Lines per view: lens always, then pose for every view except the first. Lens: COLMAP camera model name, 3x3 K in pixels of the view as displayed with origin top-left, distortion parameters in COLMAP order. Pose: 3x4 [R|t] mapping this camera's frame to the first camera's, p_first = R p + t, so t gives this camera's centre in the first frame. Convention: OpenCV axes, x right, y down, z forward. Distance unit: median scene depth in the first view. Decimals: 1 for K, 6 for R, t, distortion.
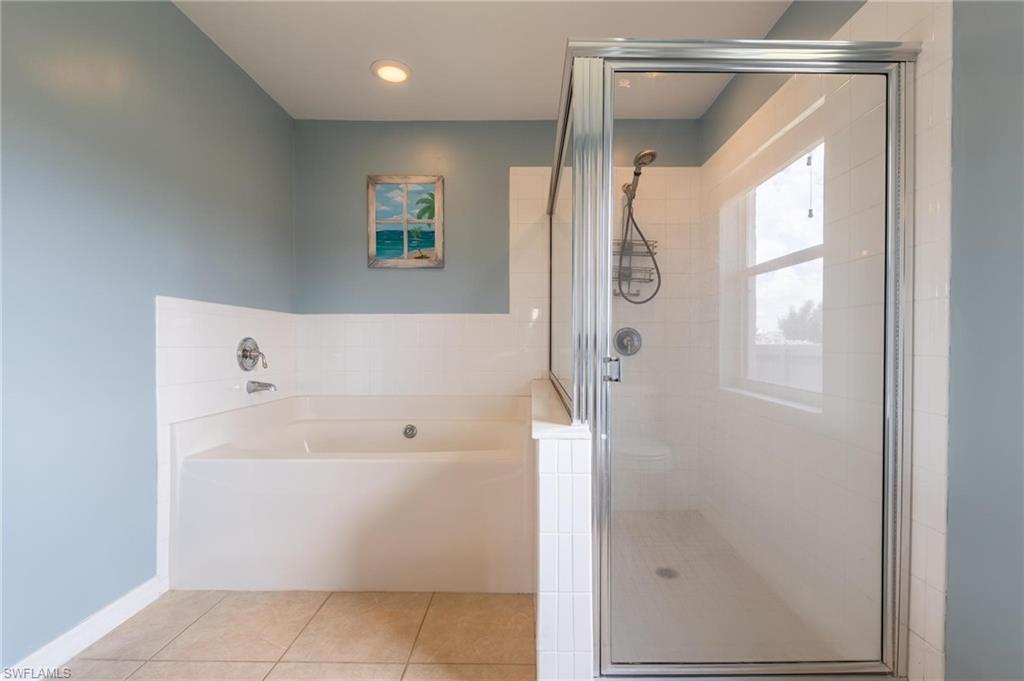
lens RADIAL K [[429.9, 0, 521.5], [0, 429.9, 340.4], [0, 0, 1]] dist [0.004357, -0.000016]
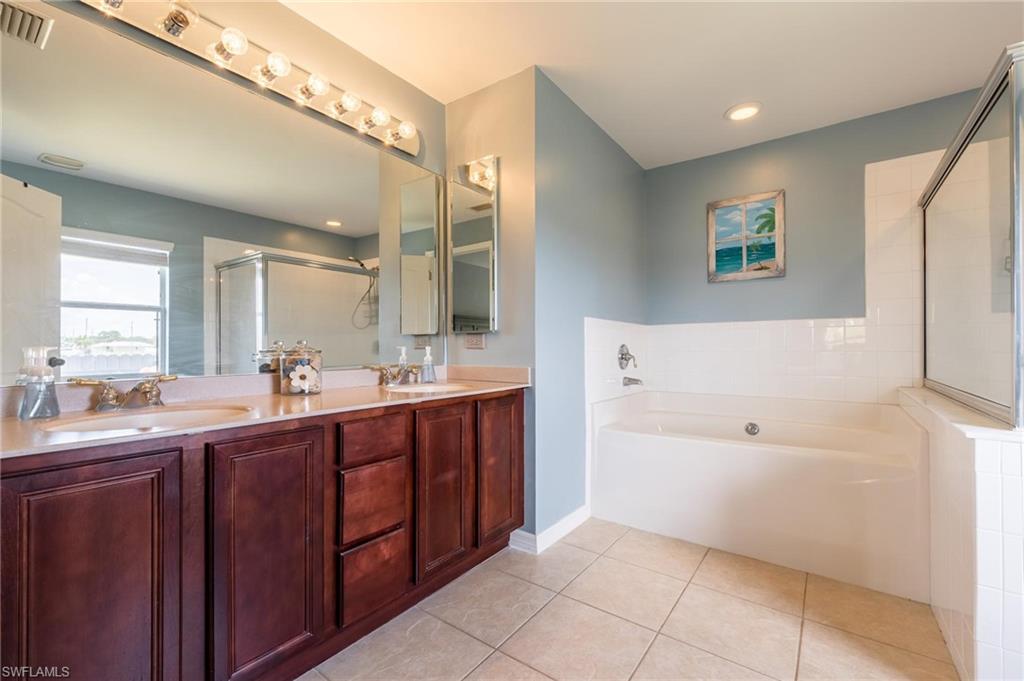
lens RADIAL K [[429.9, 0, 512.0], [0, 429.9, 343.0], [0, 0, 1]] dist [0.004357, -0.000016]
pose [[0.825610, -0.008462, -0.564177, -0.141779], [0.005953, 0.999963, -0.006286, -0.003469], [0.564209, 0.001831, 0.825630, -0.248570]]
